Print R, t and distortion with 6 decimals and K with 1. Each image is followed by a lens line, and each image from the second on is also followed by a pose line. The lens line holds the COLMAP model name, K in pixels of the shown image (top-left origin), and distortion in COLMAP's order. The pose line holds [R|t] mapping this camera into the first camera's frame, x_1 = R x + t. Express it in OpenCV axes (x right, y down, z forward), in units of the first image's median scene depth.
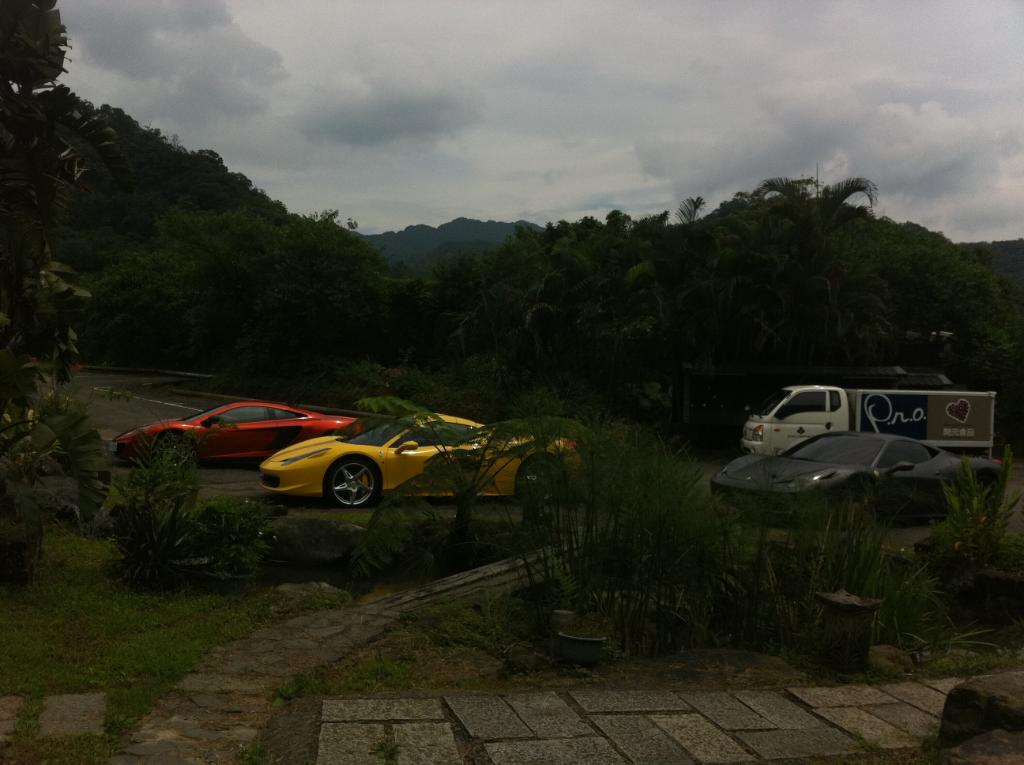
lens RADIAL K [[962.3, 0, 512.0], [0, 962.3, 382.5], [0, 0, 1]] dist [0.118537, -0.328577]
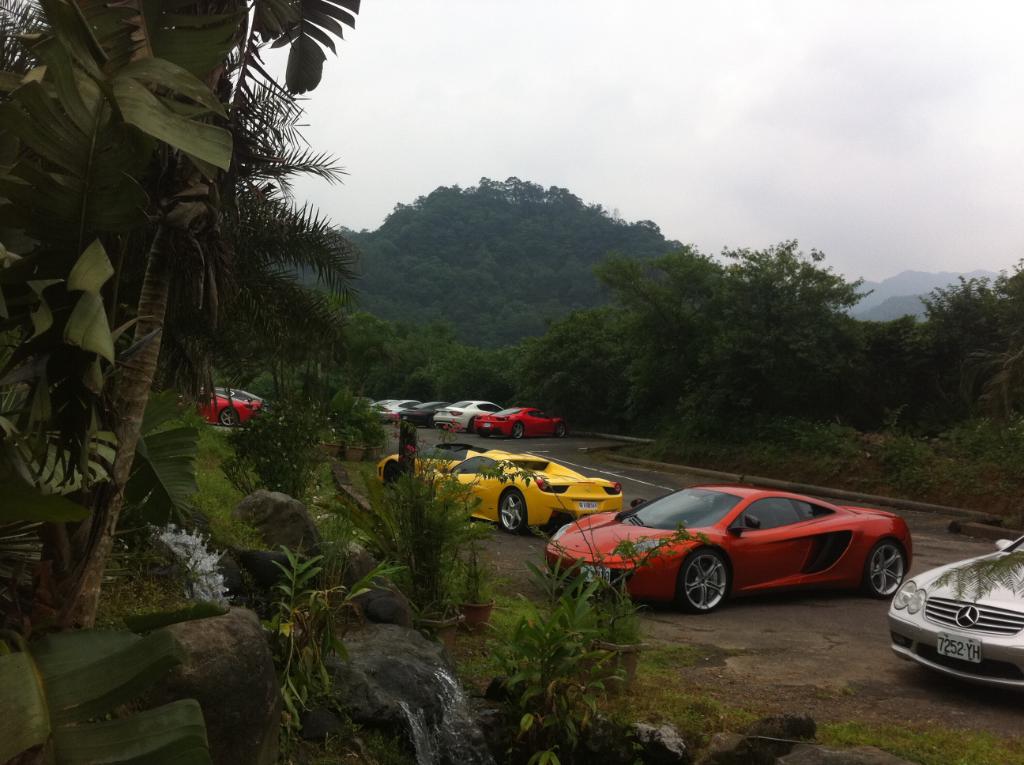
lens RADIAL K [[967.7, 0, 507.5], [0, 967.7, 384.9], [0, 0, 1]] dist [0.072621, -0.245125]
pose [[0.903190, -0.014319, -0.429001, -0.054087], [-0.013073, 0.998062, -0.060835, -0.002018], [0.429041, 0.060554, 0.901253, 0.164994]]
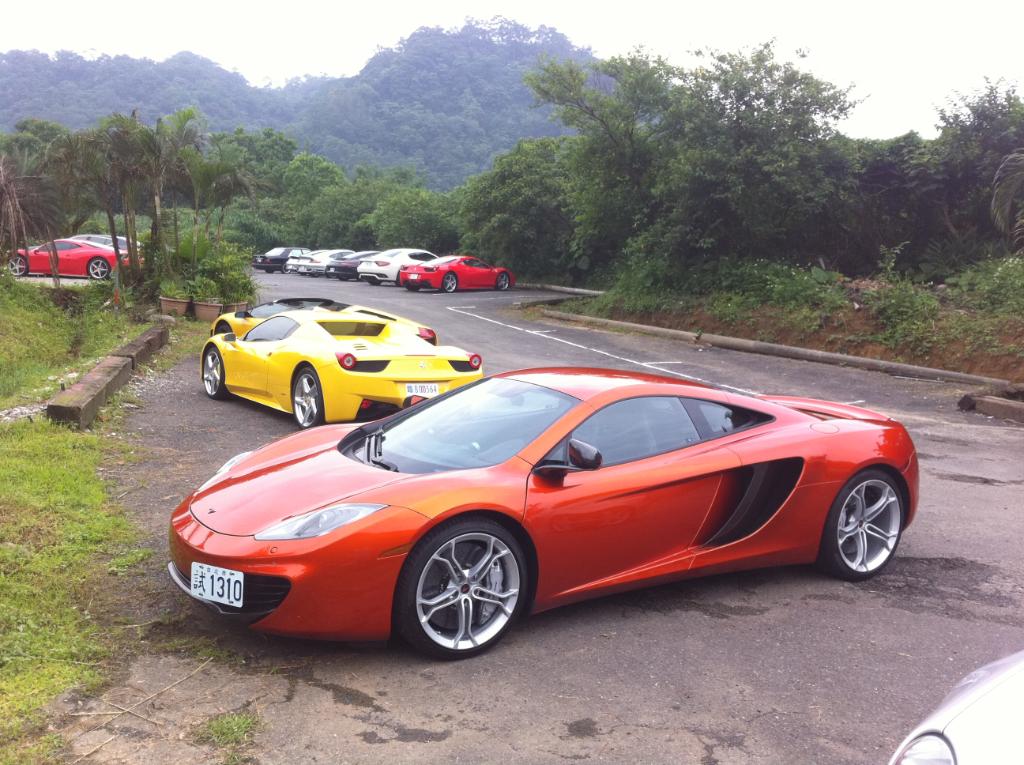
lens RADIAL K [[962.3, 0, 512.0], [0, 962.3, 382.5], [0, 0, 1]] dist [0.118537, -0.328577]
pose [[0.907508, 0.038265, -0.418289, -0.066454], [-0.002386, 0.996295, 0.085966, -0.001436], [0.420029, -0.077017, 0.904237, 0.337877]]
